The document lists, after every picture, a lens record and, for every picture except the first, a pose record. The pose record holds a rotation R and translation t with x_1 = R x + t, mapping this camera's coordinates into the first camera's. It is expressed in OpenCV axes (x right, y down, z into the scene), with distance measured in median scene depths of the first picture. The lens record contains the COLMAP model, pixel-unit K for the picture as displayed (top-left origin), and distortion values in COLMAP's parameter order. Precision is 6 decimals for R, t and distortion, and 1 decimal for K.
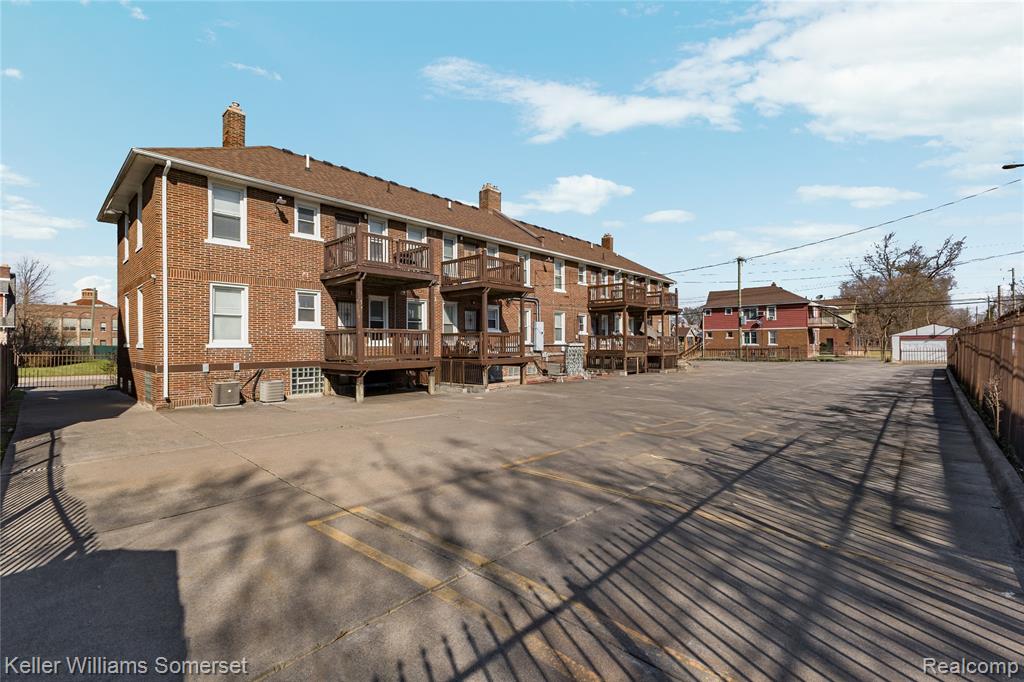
lens RADIAL K [[440.9, 0, 557.9], [0, 440.9, 343.2], [0, 0, 1]] dist [0.031056, 0.000047]
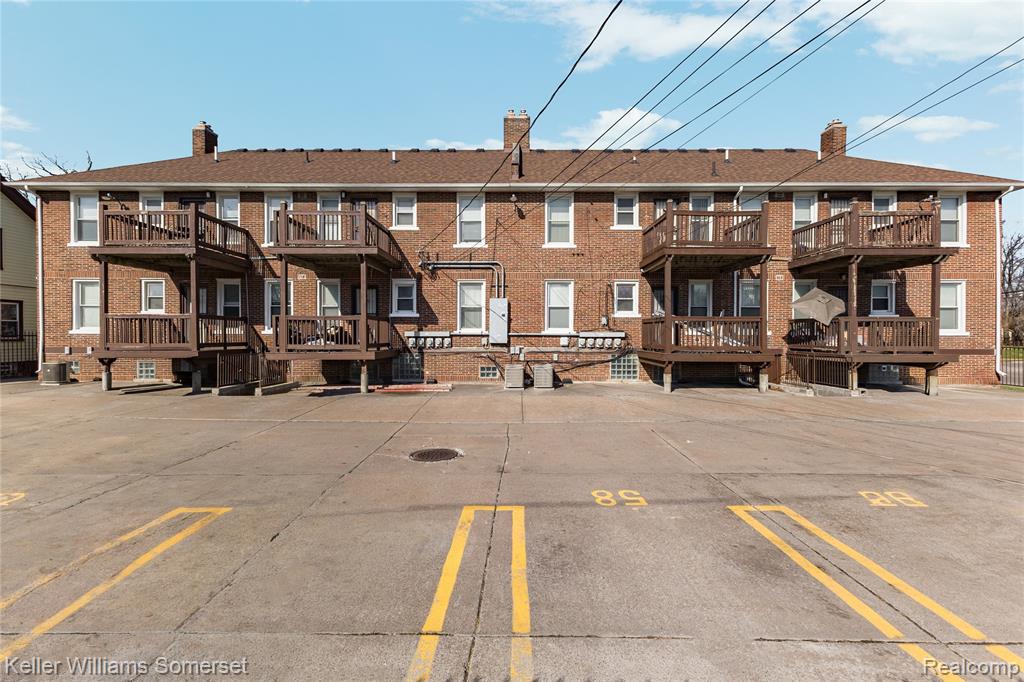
lens RADIAL K [[463.4, 0, 513.0], [0, 463.4, 335.5], [0, 0, 1]] dist [0.008006, 0.000135]
pose [[0.635400, 0.010033, -0.772118, 0.094264], [-0.004178, 0.999946, 0.009554, -0.000181], [0.772171, -0.002845, 0.635408, 0.112631]]
